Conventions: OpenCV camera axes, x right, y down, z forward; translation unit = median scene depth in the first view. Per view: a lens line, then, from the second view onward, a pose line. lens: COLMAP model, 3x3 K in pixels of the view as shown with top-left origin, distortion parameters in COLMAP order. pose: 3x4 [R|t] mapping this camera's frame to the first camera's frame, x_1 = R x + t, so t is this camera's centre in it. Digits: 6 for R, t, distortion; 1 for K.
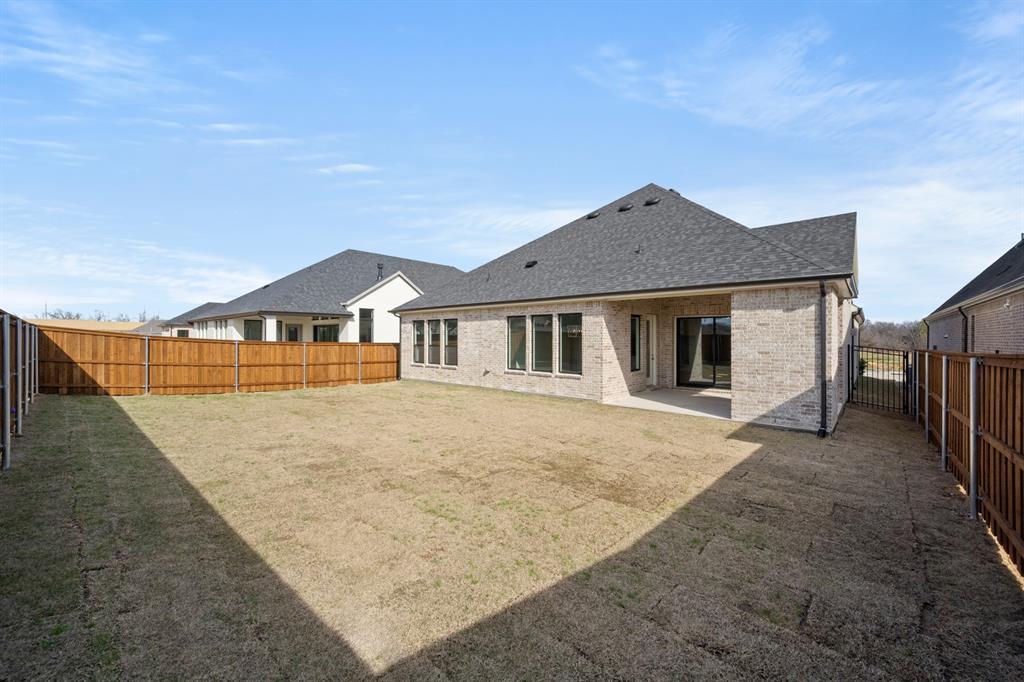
lens RADIAL K [[402.2, 0, 514.9], [0, 402.2, 338.5], [0, 0, 1]] dist [0.001627, -0.000271]
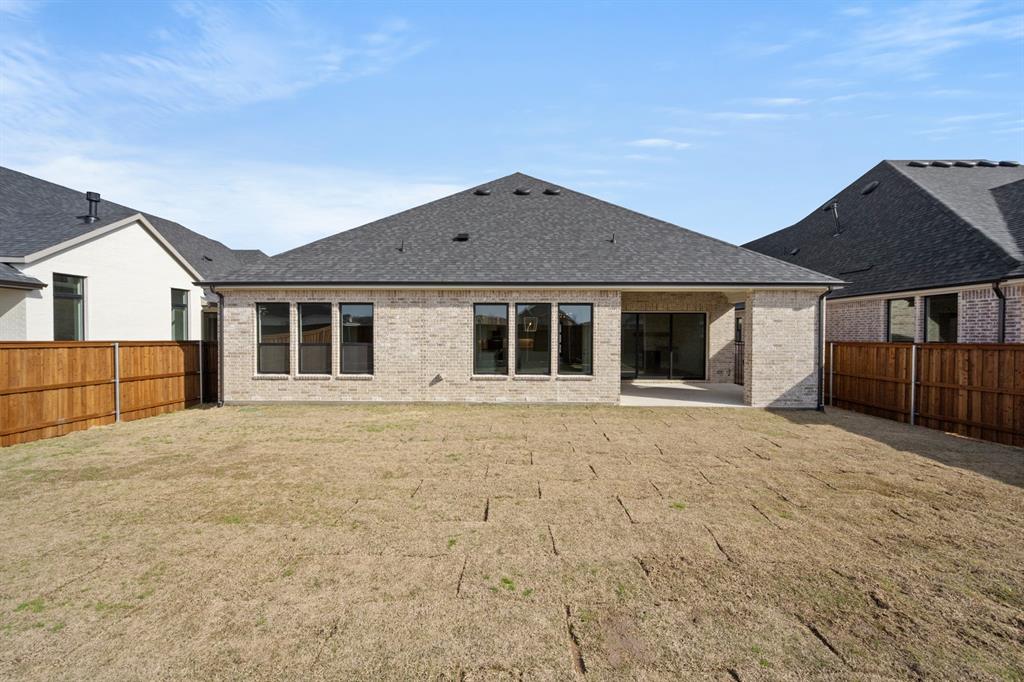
lens RADIAL K [[402.2, 0, 514.9], [0, 402.2, 338.5], [0, 0, 1]] dist [0.001627, -0.000271]
pose [[0.759330, -0.009407, 0.650638, -0.416076], [-0.000431, 0.999888, 0.014960, -0.000761], [-0.650706, -0.011640, 0.759241, 0.364516]]
